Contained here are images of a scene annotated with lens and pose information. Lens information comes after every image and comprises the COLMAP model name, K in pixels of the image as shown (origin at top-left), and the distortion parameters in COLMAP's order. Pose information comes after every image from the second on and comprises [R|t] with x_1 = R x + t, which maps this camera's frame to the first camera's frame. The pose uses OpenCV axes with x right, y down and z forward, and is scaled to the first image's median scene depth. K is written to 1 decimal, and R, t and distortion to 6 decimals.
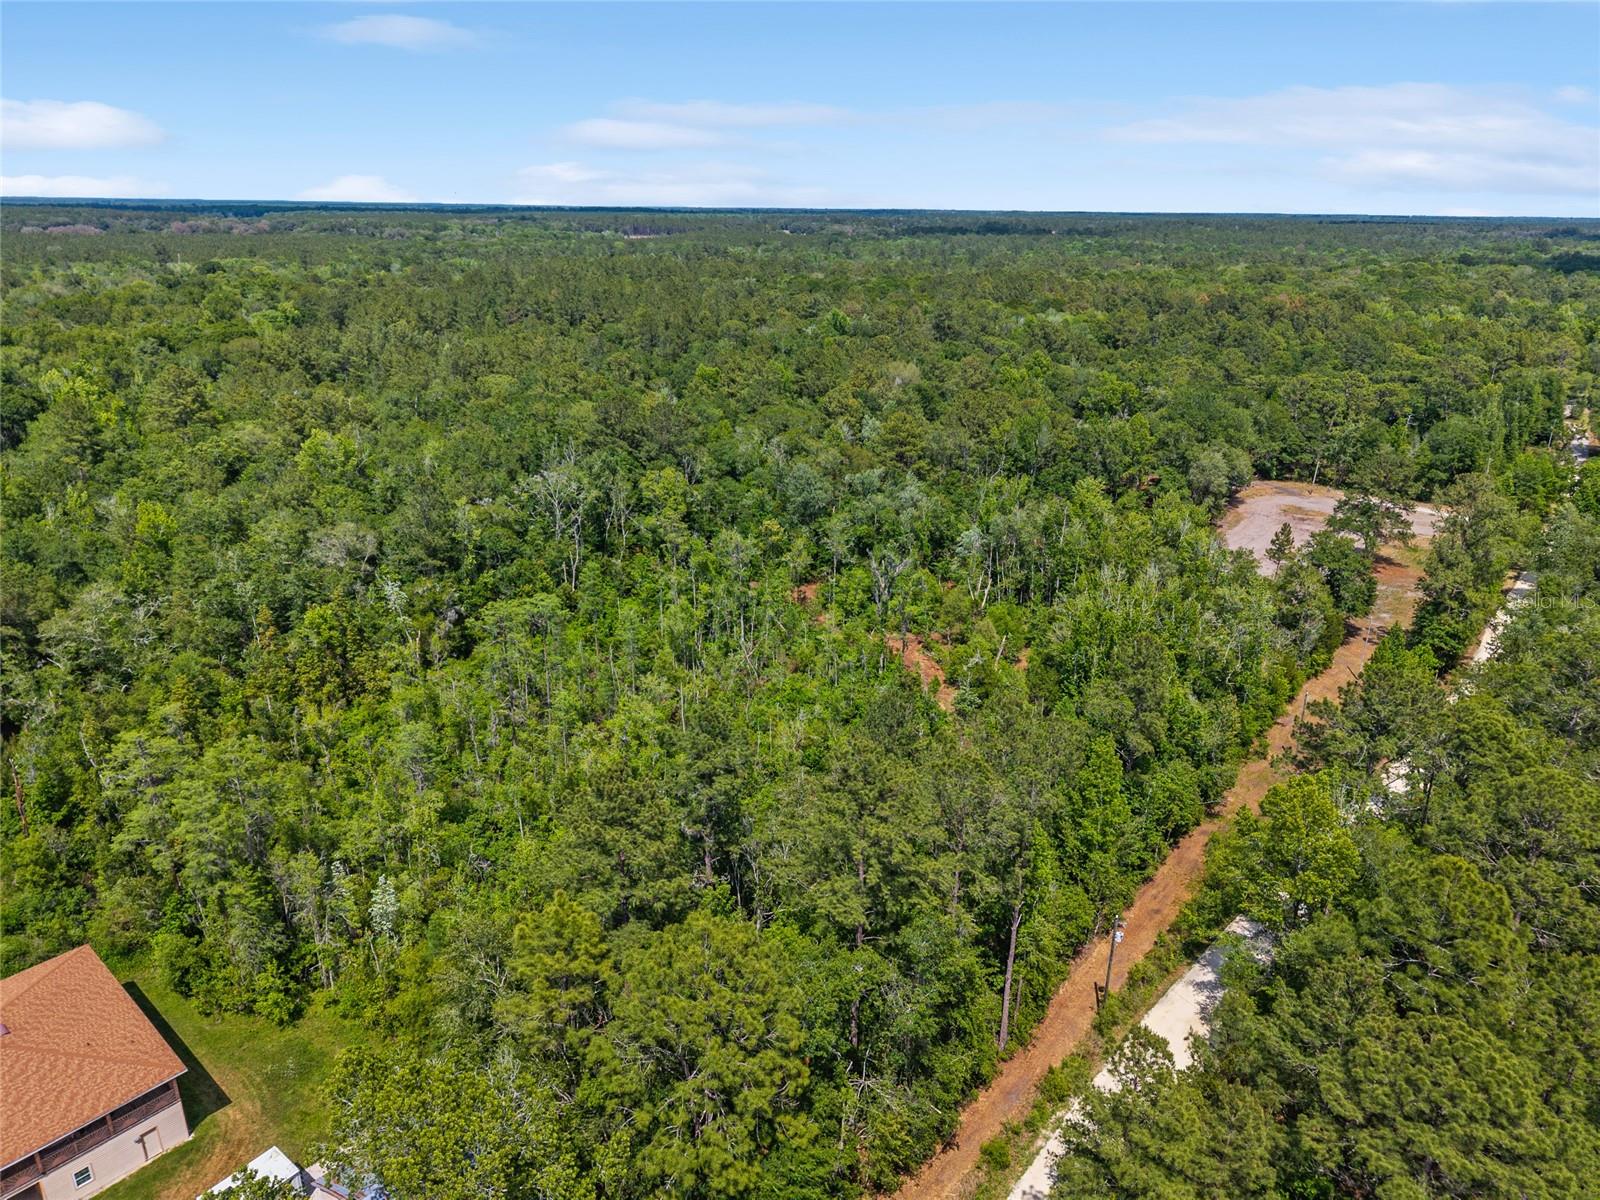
lens RADIAL K [[1059.9, 0, 800.0], [0, 1059.9, 595.2], [0, 0, 1]] dist [0.023315, -0.018005]
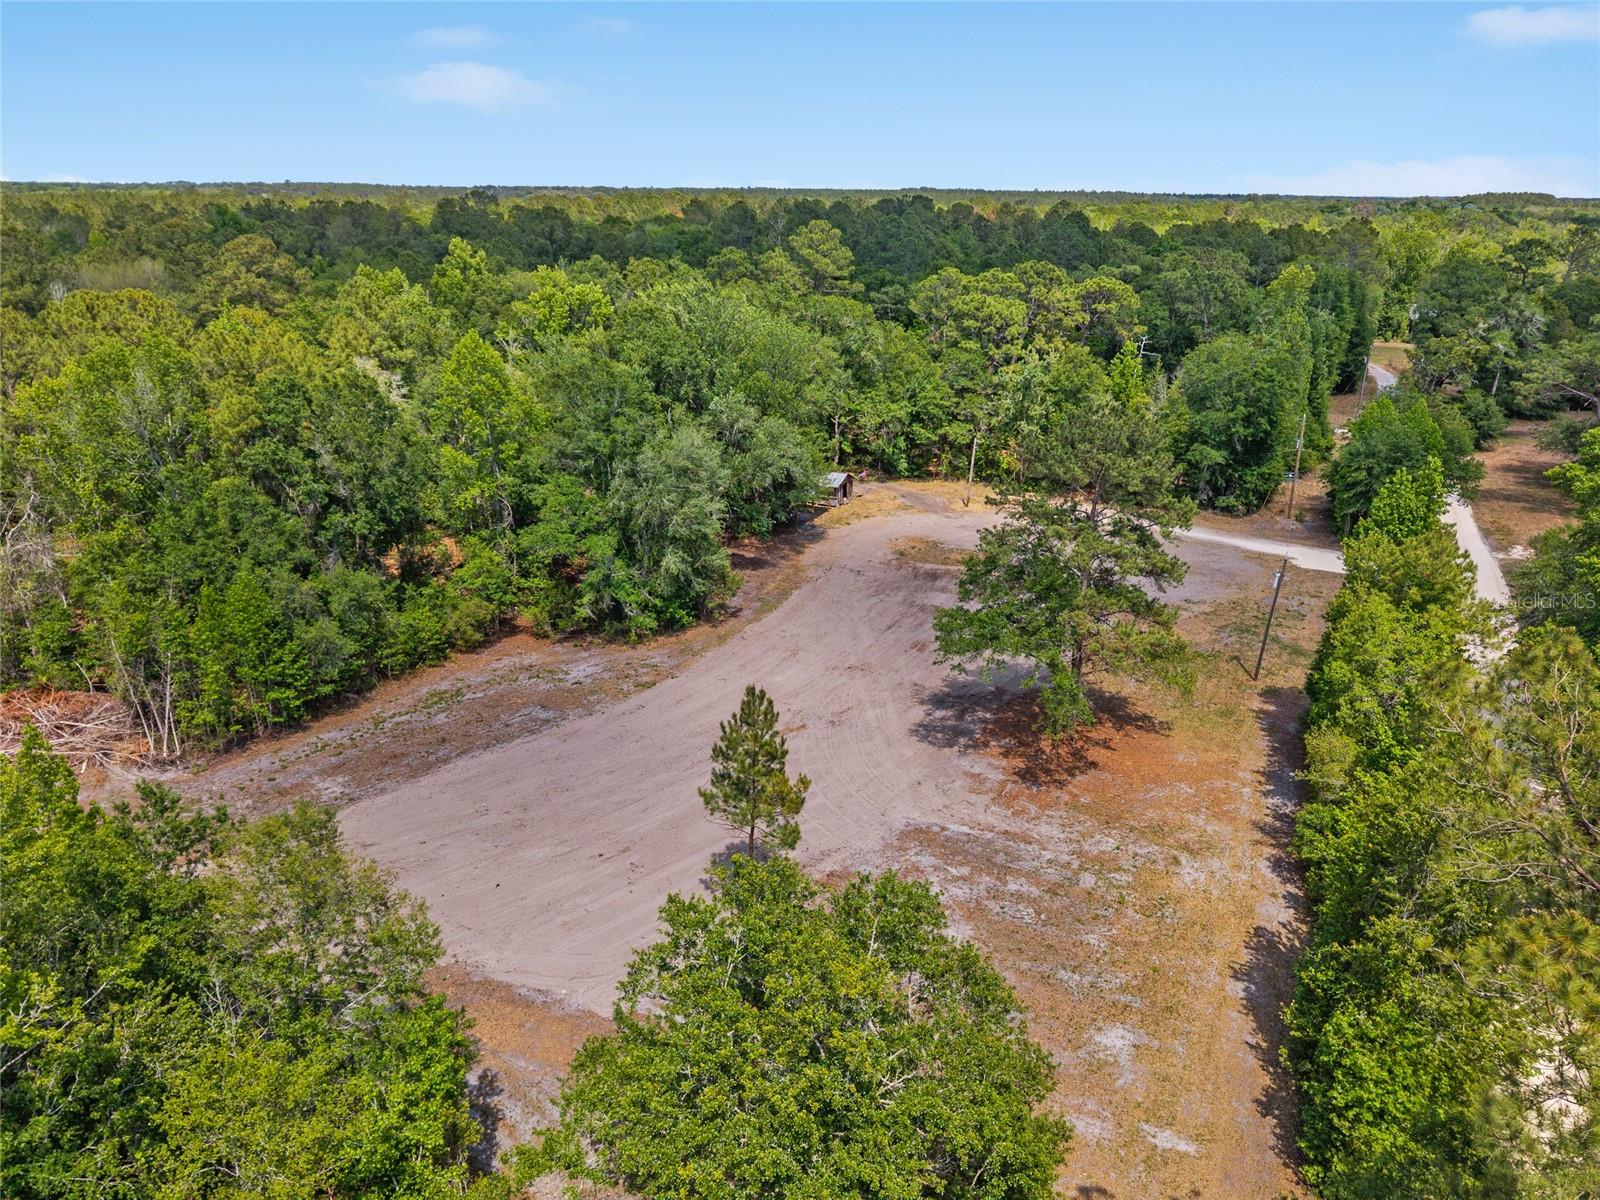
lens RADIAL K [[1059.9, 0, 804.0], [0, 1059.9, 603.9], [0, 0, 1]] dist [0.023315, -0.018005]
pose [[0.976969, -0.080379, 0.197664, 0.304279], [0.076473, 0.996697, 0.027326, -0.068881], [-0.199208, -0.011580, 0.979889, 0.536155]]
